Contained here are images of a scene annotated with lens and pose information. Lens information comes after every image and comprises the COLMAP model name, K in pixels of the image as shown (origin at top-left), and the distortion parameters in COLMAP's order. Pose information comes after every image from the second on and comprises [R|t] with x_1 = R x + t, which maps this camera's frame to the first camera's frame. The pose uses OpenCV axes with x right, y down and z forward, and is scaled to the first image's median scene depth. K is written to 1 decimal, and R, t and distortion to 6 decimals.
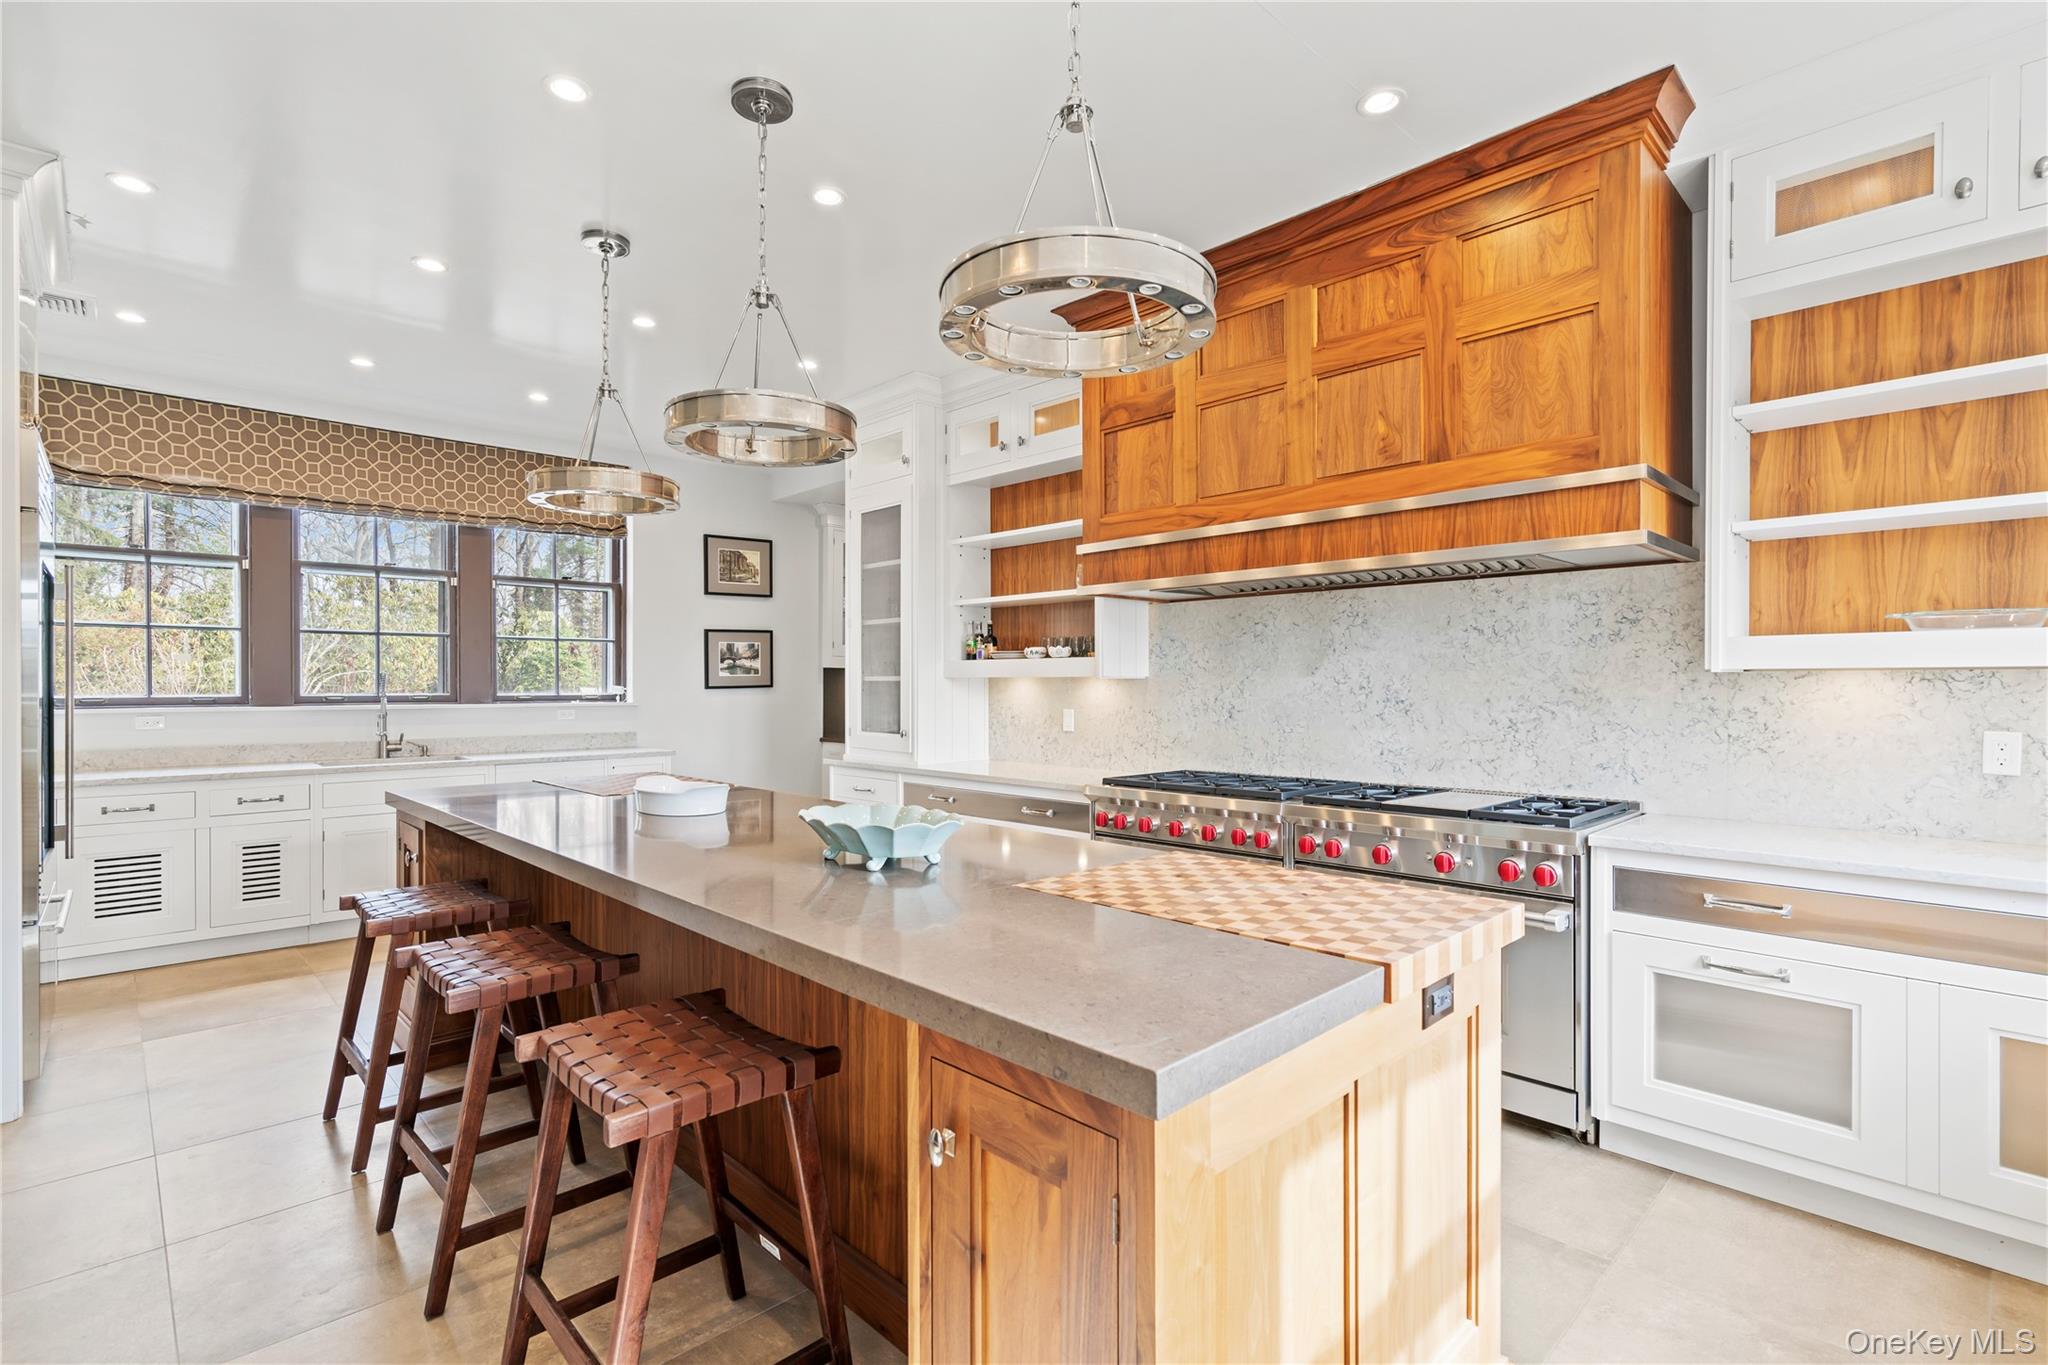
lens RADIAL K [[932.5, 0, 1020.4], [0, 932.5, 689.0], [0, 0, 1]] dist [-0.003202, 0.000015]
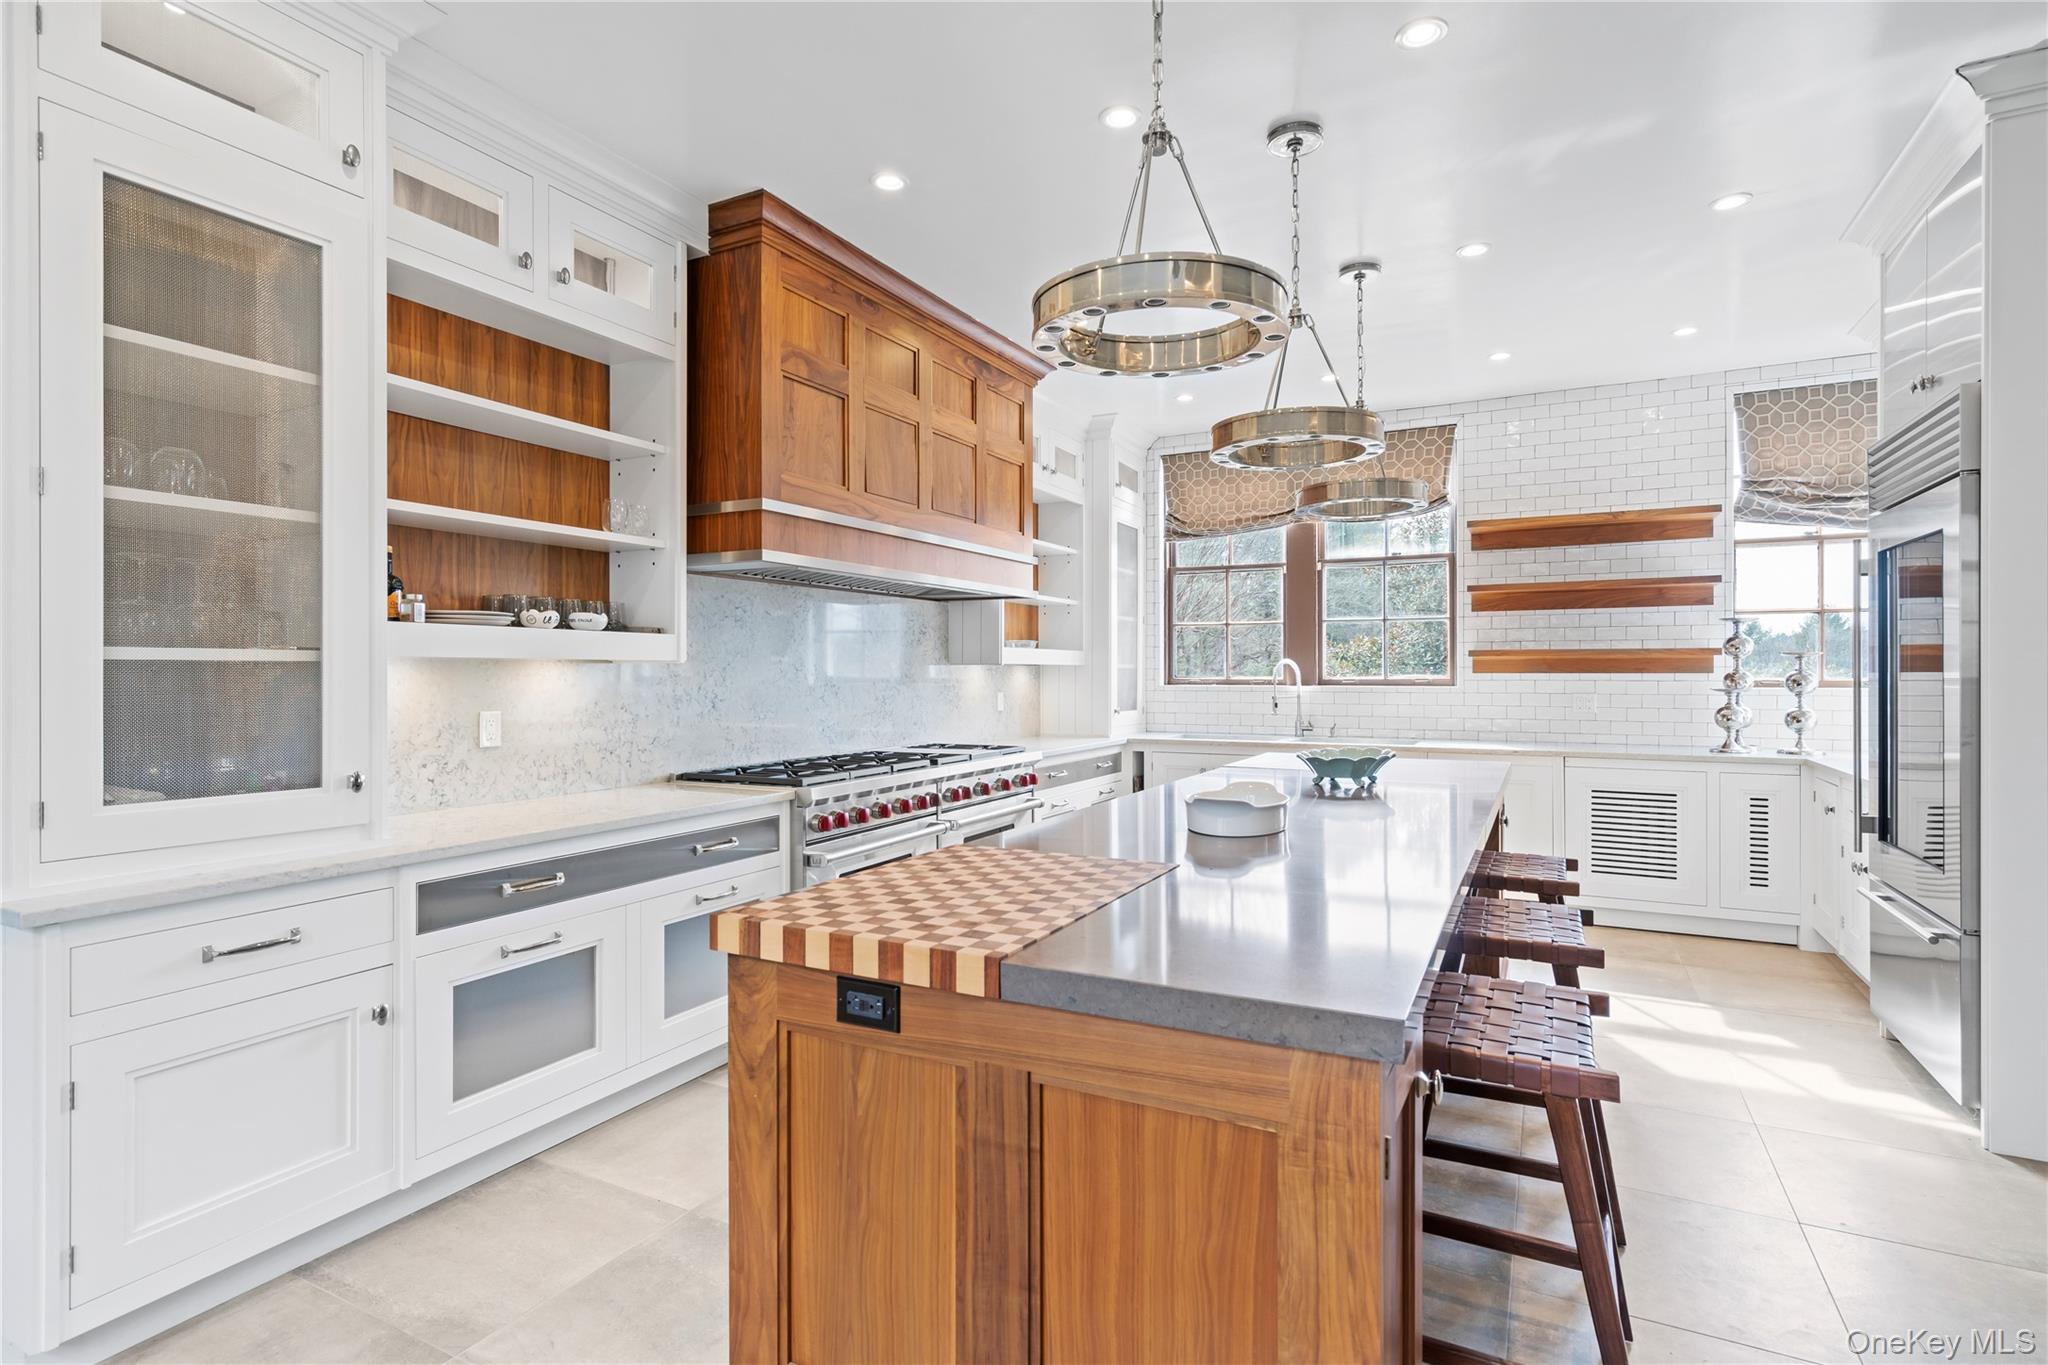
lens RADIAL K [[988.2, 0, 1022.3], [0, 988.2, 672.6], [0, 0, 1]] dist [-0.001554, -0.000098]
pose [[-0.293607, -0.000794, 0.955926, -0.720152], [0.003729, 0.999991, 0.001976, -0.004011], [-0.955919, 0.004145, -0.293601, 0.915379]]
